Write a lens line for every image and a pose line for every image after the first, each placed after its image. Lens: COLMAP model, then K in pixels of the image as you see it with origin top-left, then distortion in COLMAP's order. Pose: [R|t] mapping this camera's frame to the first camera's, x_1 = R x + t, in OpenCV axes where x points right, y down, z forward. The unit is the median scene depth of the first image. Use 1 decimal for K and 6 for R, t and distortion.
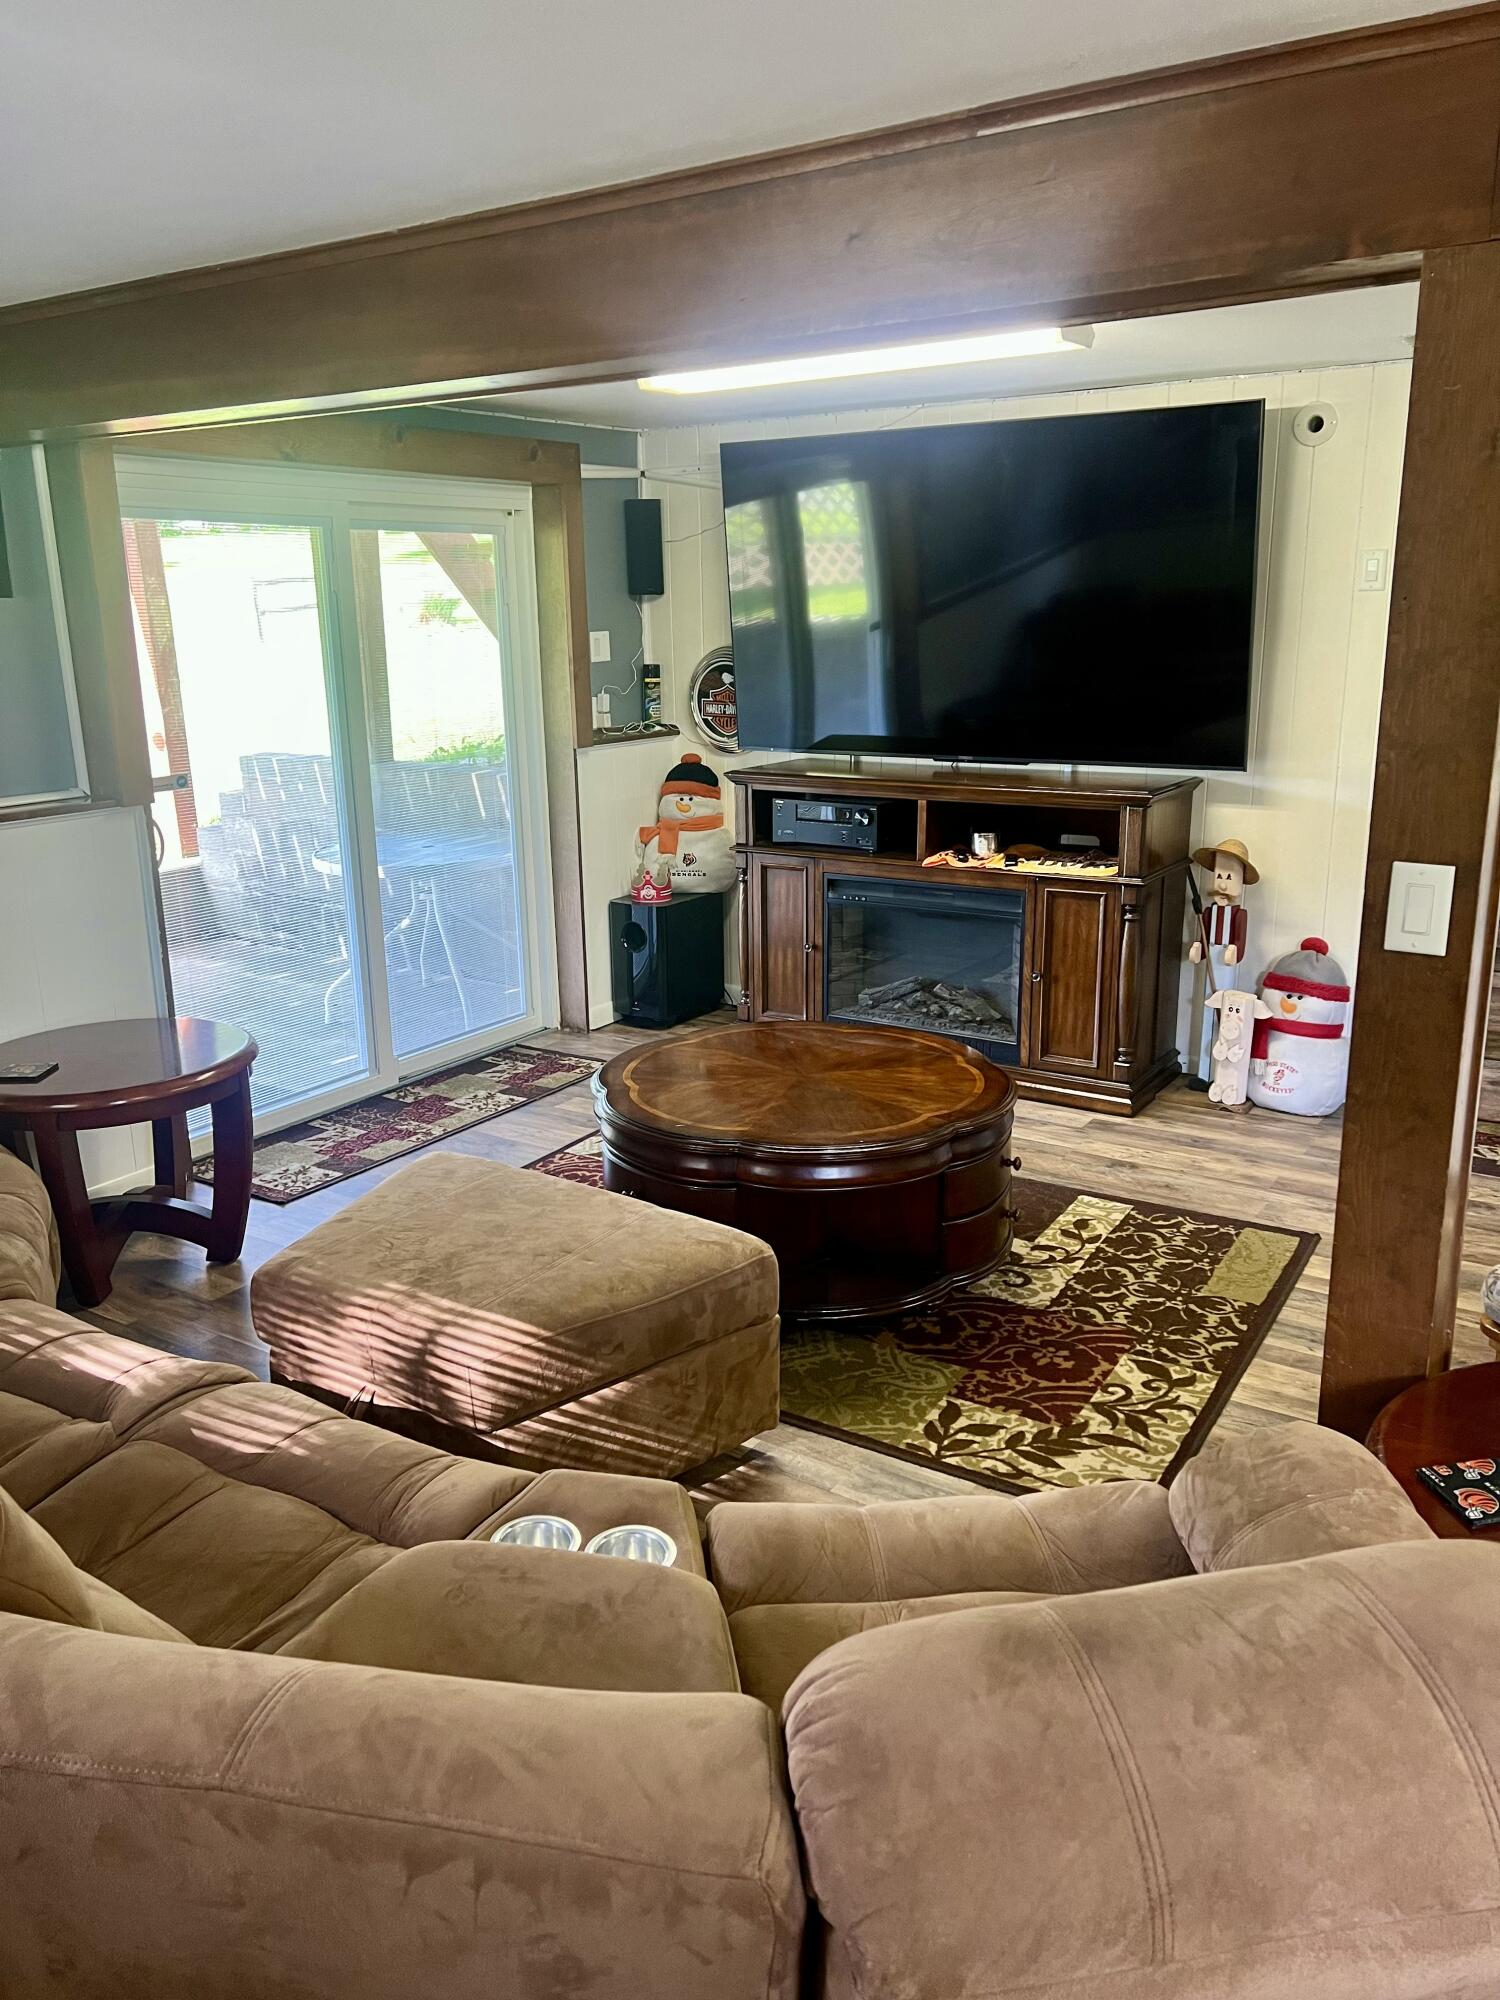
lens RADIAL K [[1475.8, 0, 749.4], [0, 1475.8, 1002.9], [0, 0, 1]] dist [-0.011501, -0.020710]
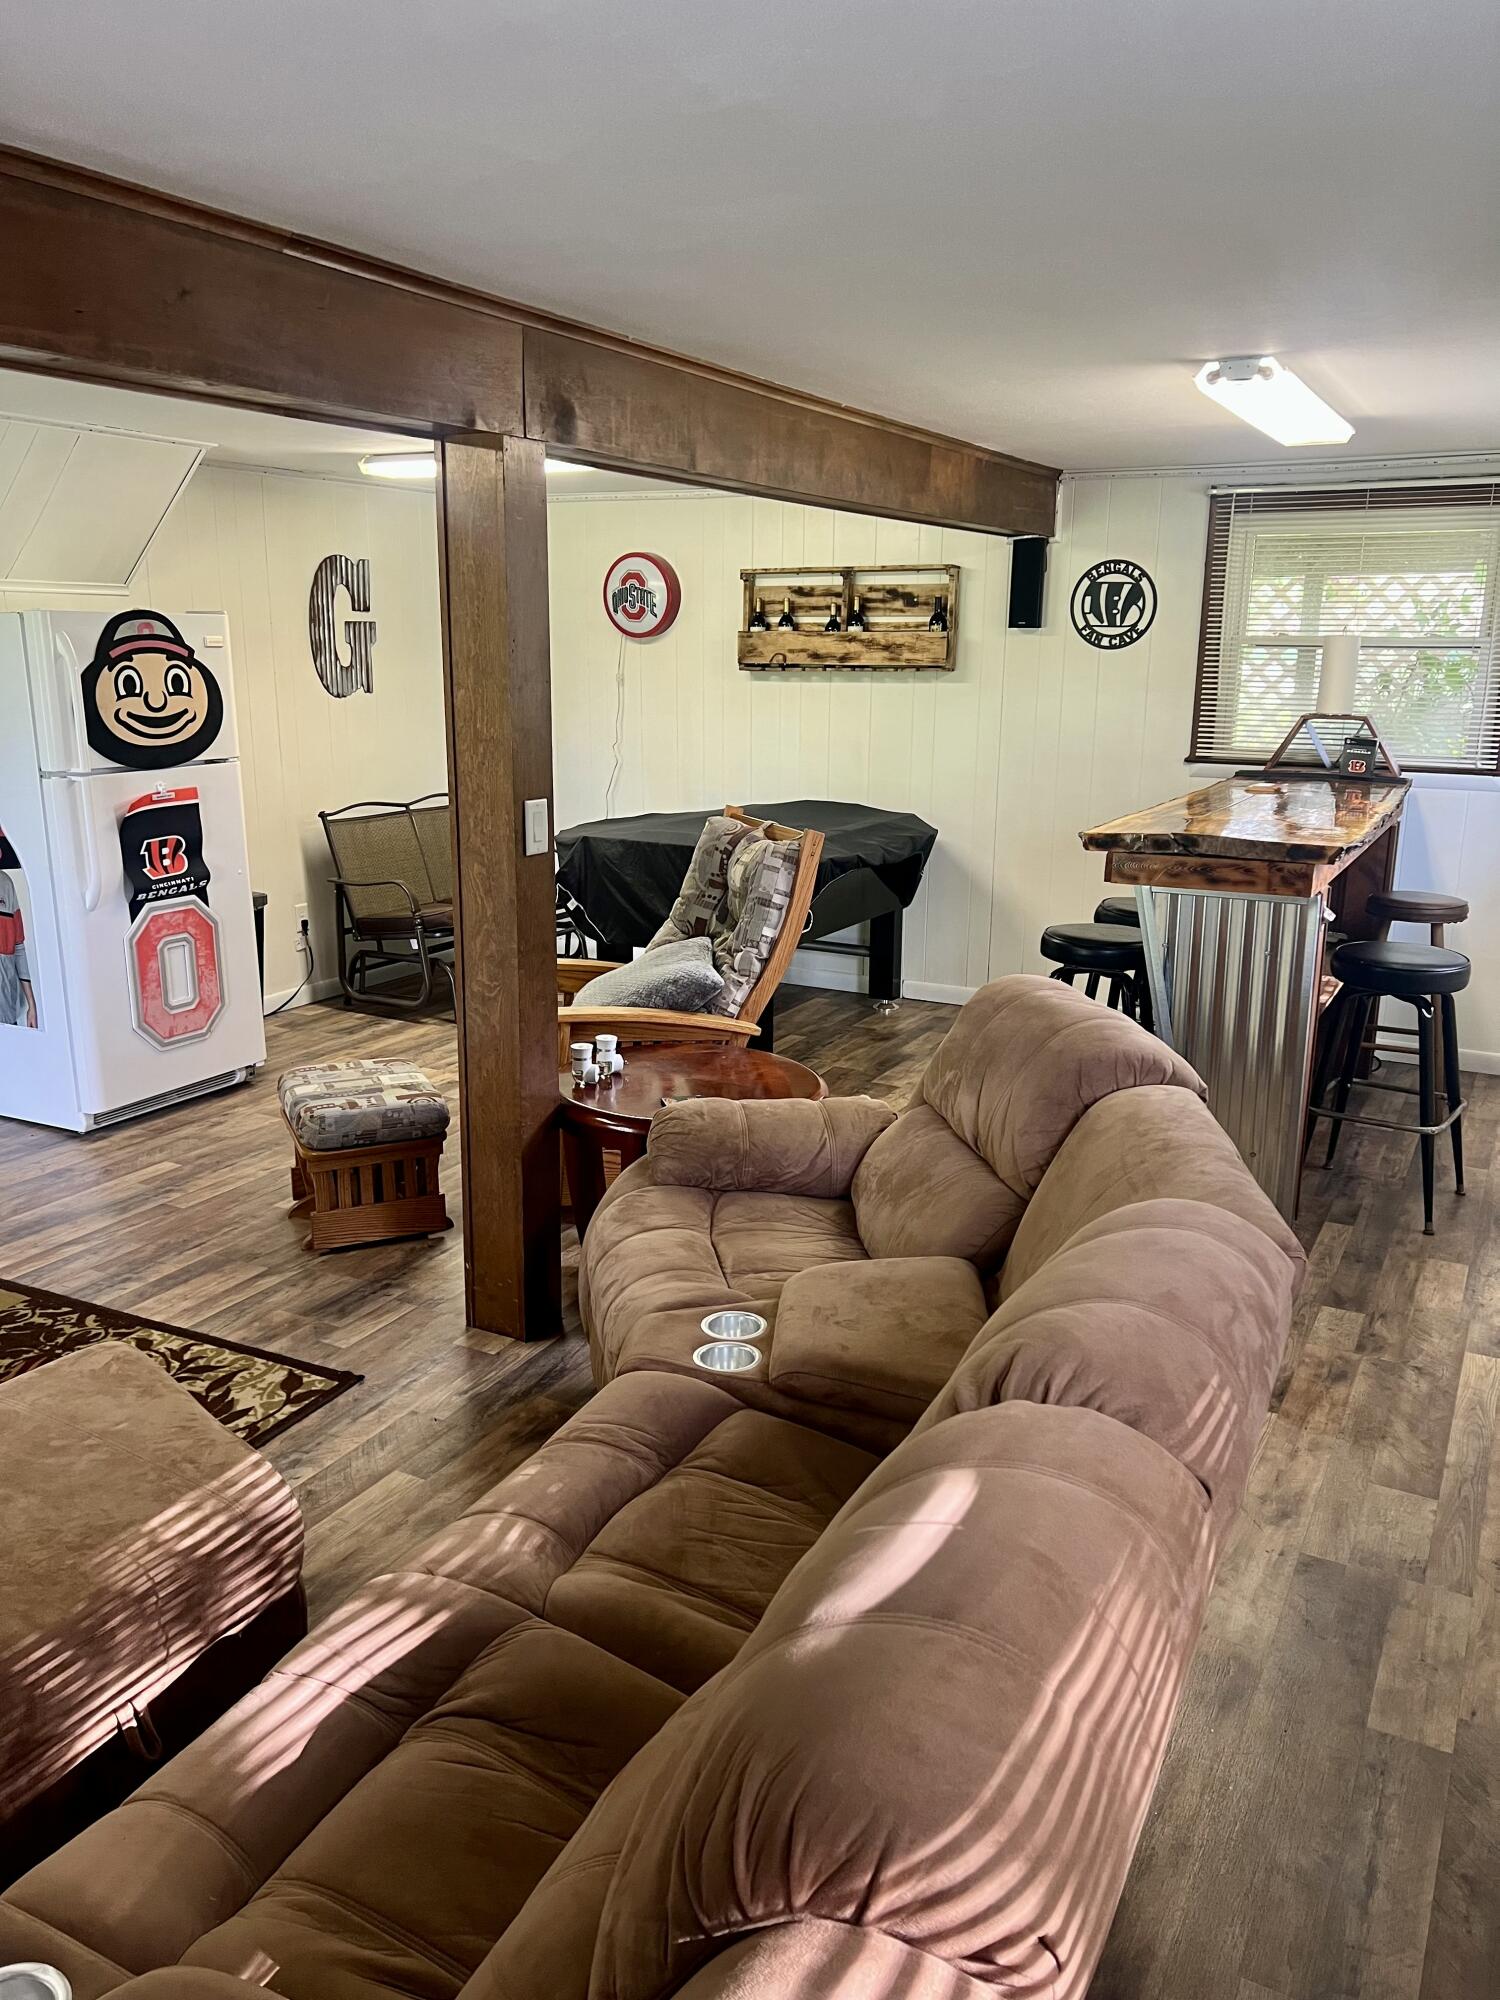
lens RADIAL K [[1475.8, 0, 749.8], [0, 1475.8, 1002.3], [0, 0, 1]] dist [-0.011501, -0.020710]
pose [[-0.080685, -0.219515, 0.972267, -1.076019], [0.247051, 0.940605, 0.232868, -0.180421], [-0.965637, 0.258988, -0.021661, 0.743778]]
